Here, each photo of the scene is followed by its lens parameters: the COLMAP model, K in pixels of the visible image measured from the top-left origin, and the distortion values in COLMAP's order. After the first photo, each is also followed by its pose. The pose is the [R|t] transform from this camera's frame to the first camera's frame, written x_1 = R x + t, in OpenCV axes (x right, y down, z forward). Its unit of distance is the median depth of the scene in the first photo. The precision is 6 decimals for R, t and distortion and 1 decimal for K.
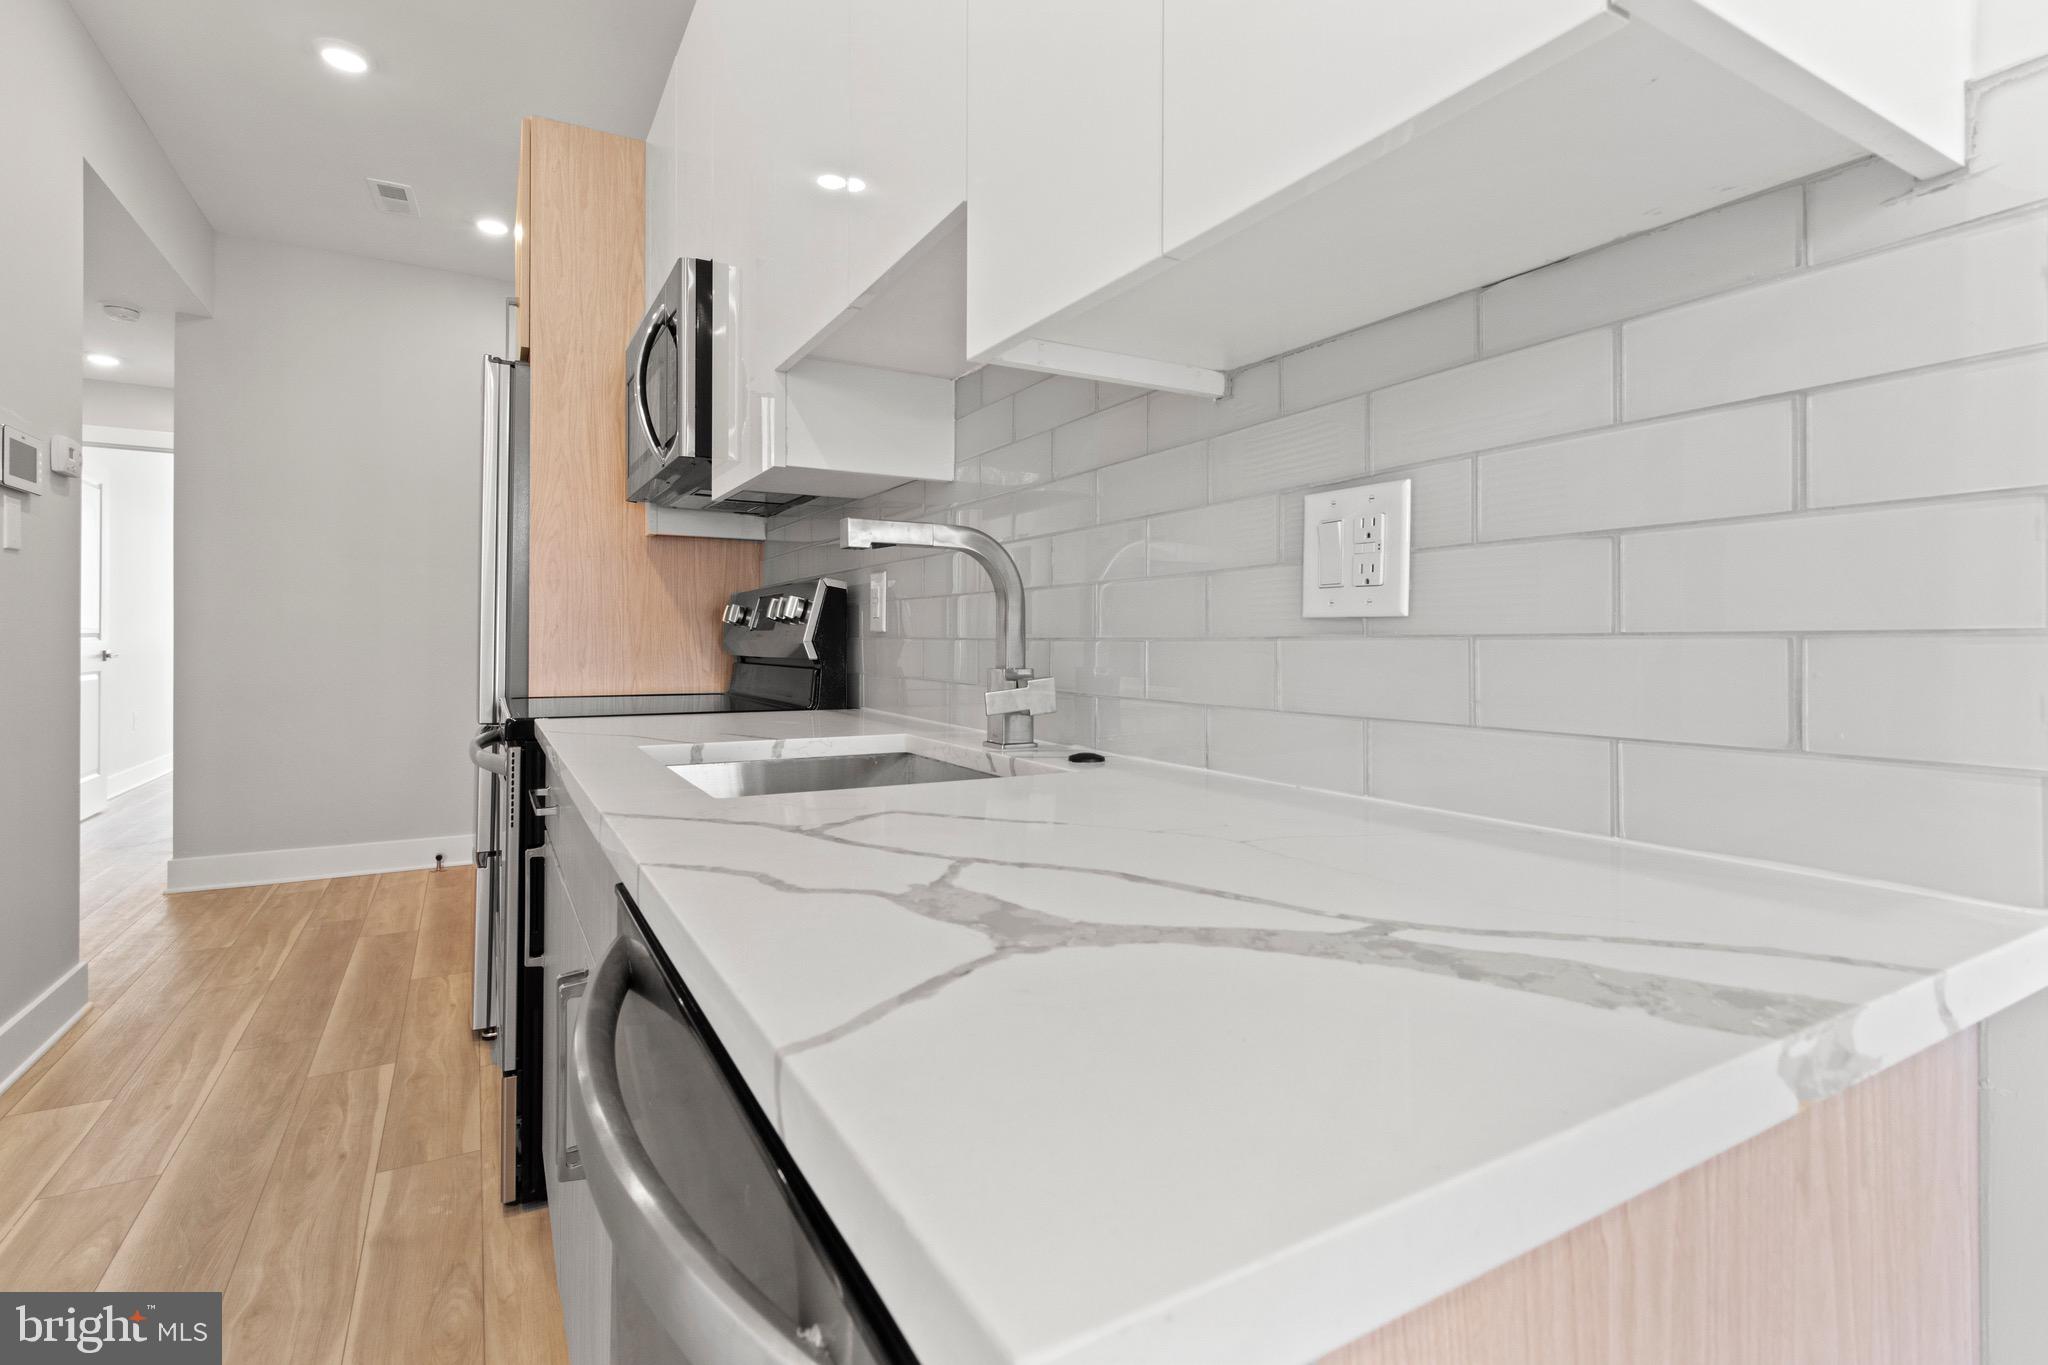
lens RADIAL K [[960.5, 0, 1020.6], [0, 960.5, 636.3], [0, 0, 1]] dist [0.001190, 0.000234]
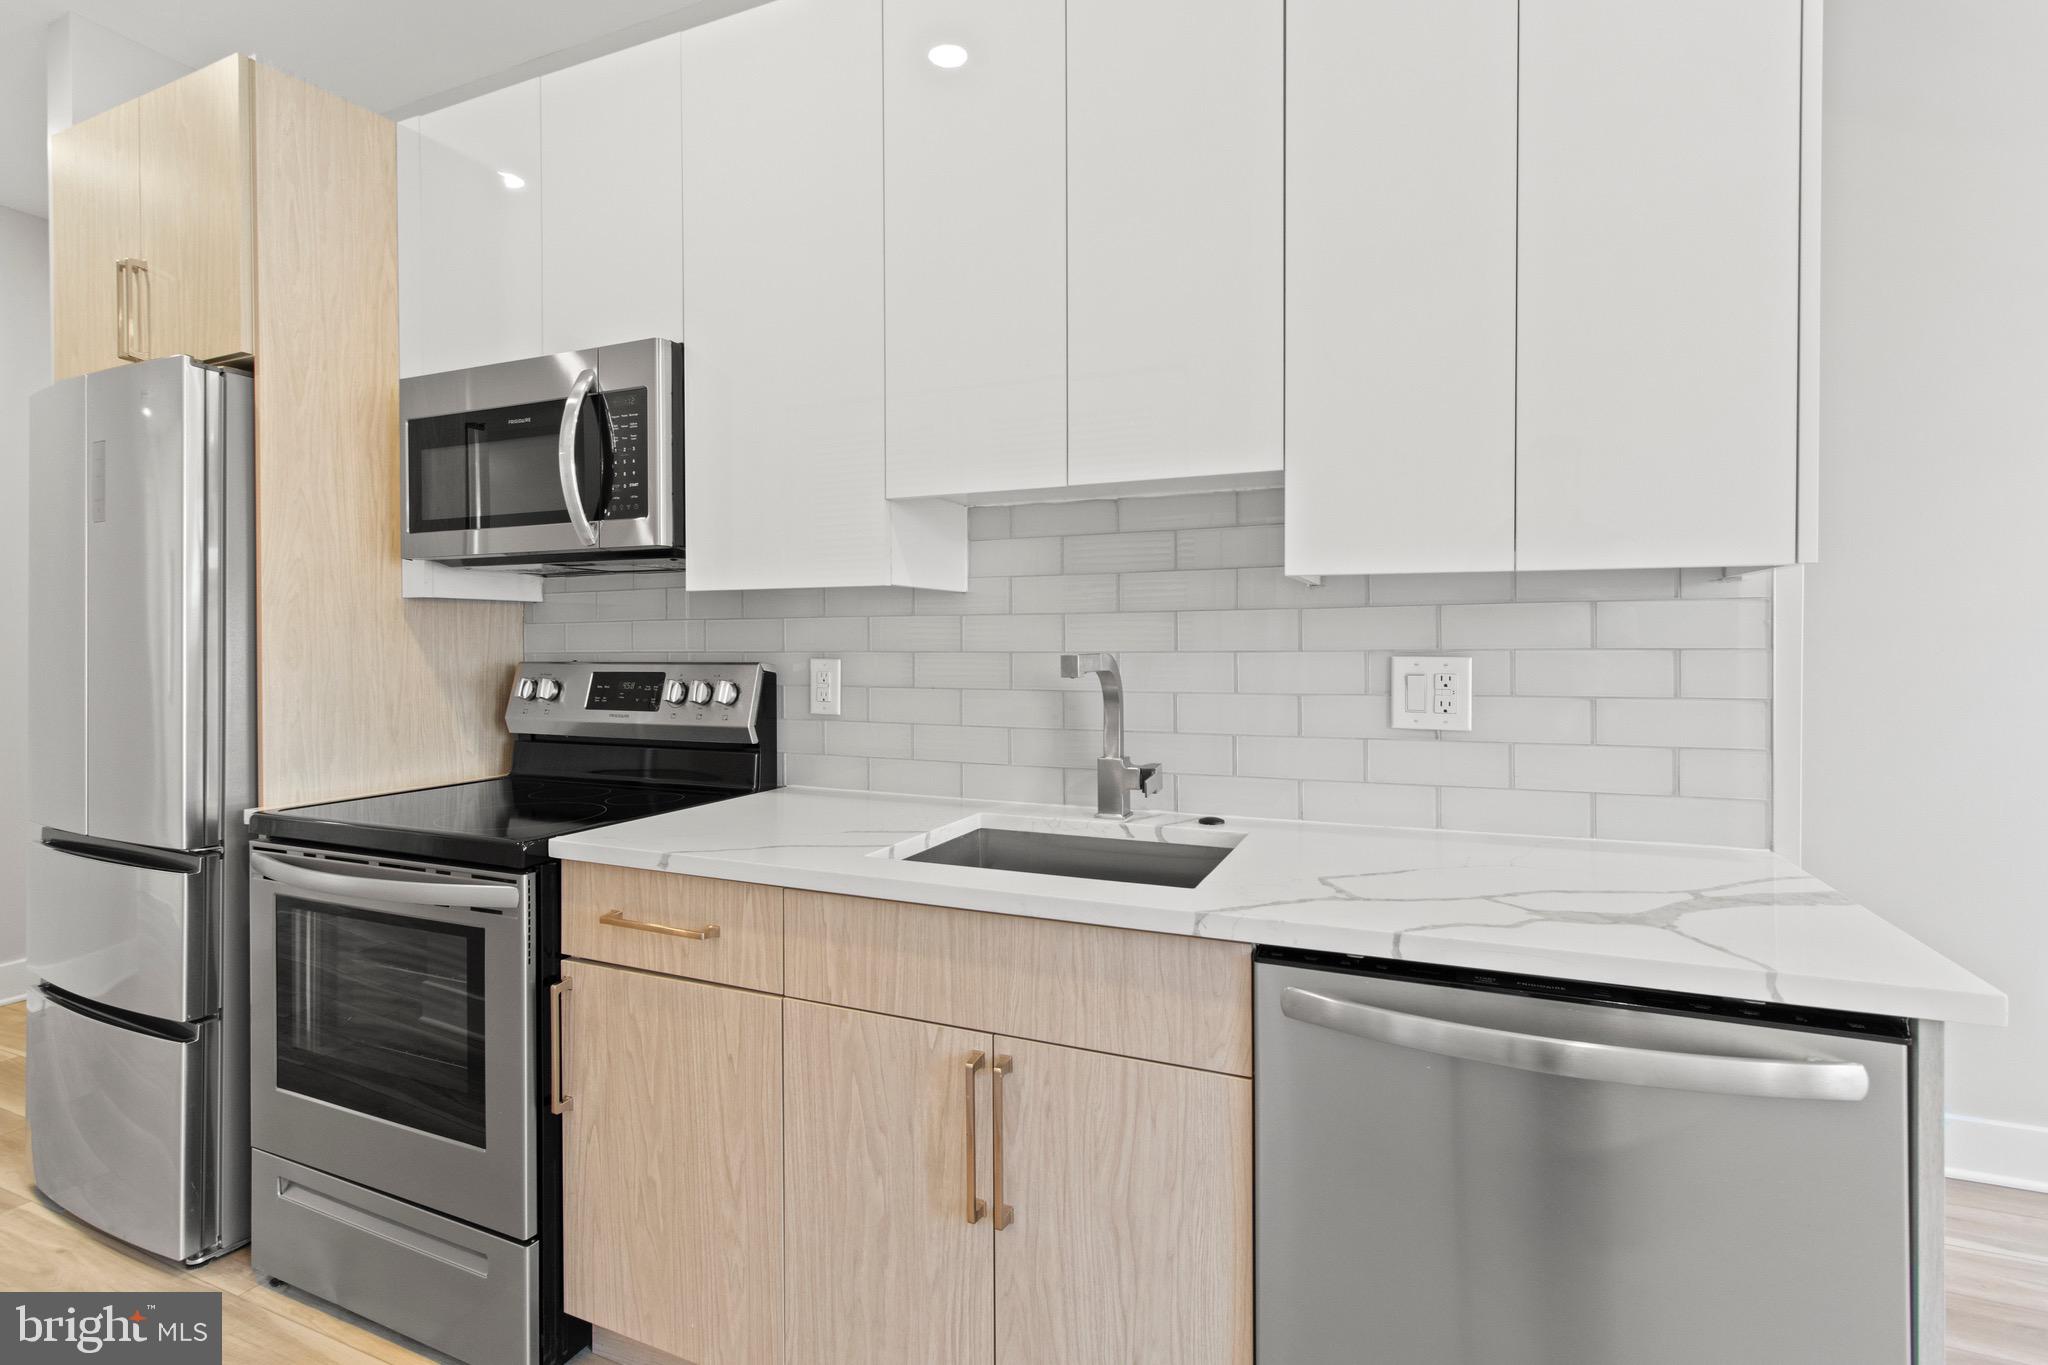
lens RADIAL K [[959.6, 0, 1018.0], [0, 959.6, 647.9], [0, 0, 1]] dist [0.002352, 0.000498]
pose [[0.801287, -0.010827, 0.598182, -0.612342], [0.004762, 0.999920, 0.011719, -0.090298], [-0.598261, -0.006542, 0.801274, 0.015684]]
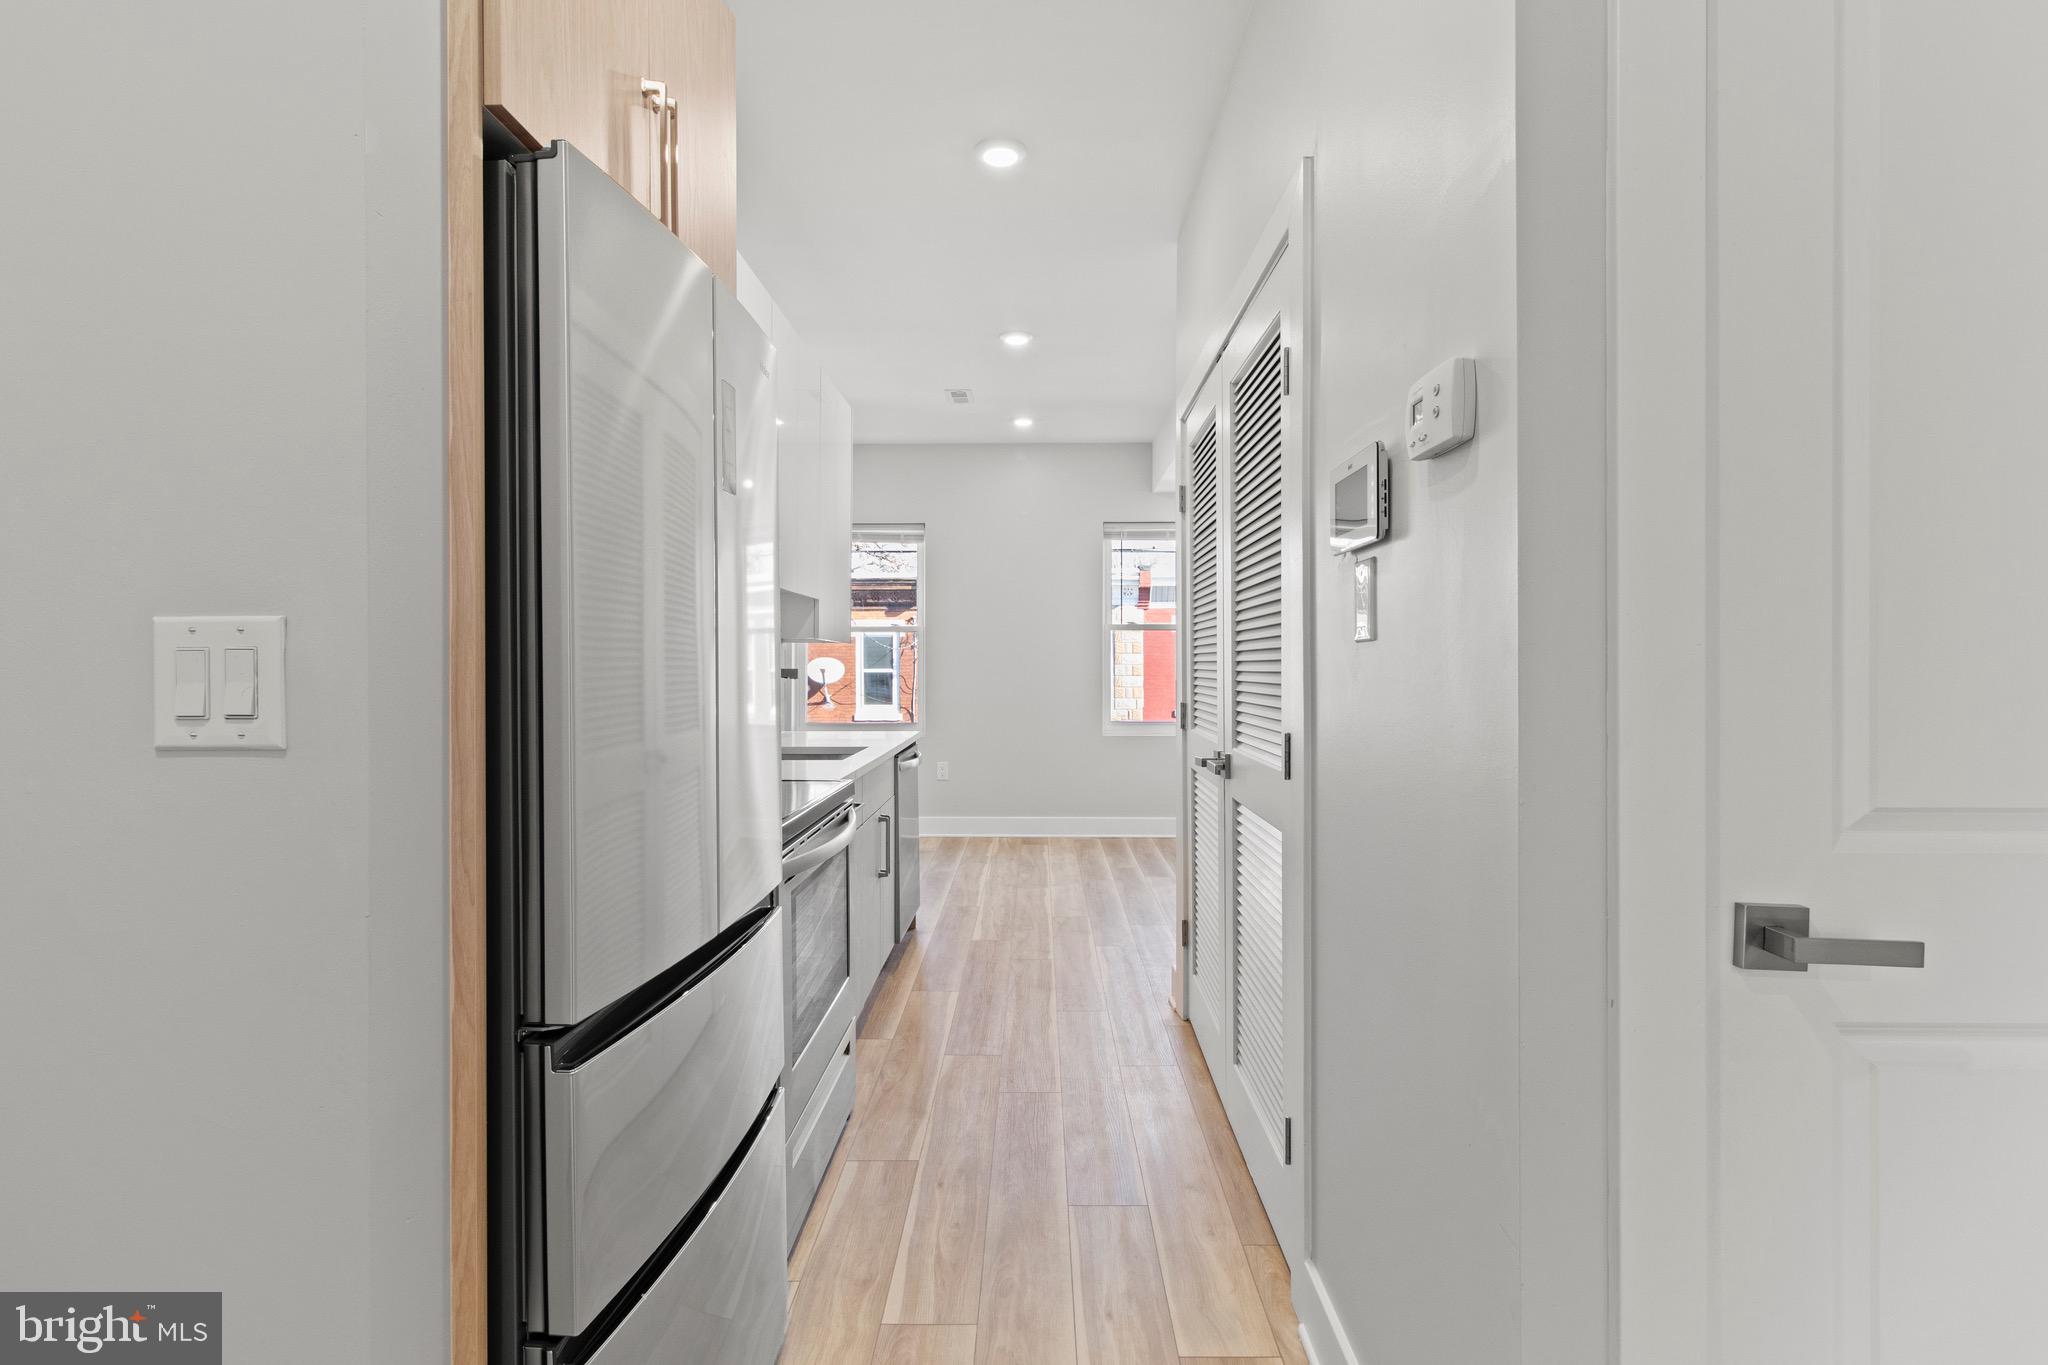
lens RADIAL K [[937.3, 0, 1019.0], [0, 937.3, 666.9], [0, 0, 1]] dist [0.000405, 0.000840]
pose [[-0.859543, -0.005990, 0.511028, -1.326004], [-0.005776, 0.999981, 0.002007, -0.084659], [-0.511031, -0.001226, -0.859562, 1.875060]]
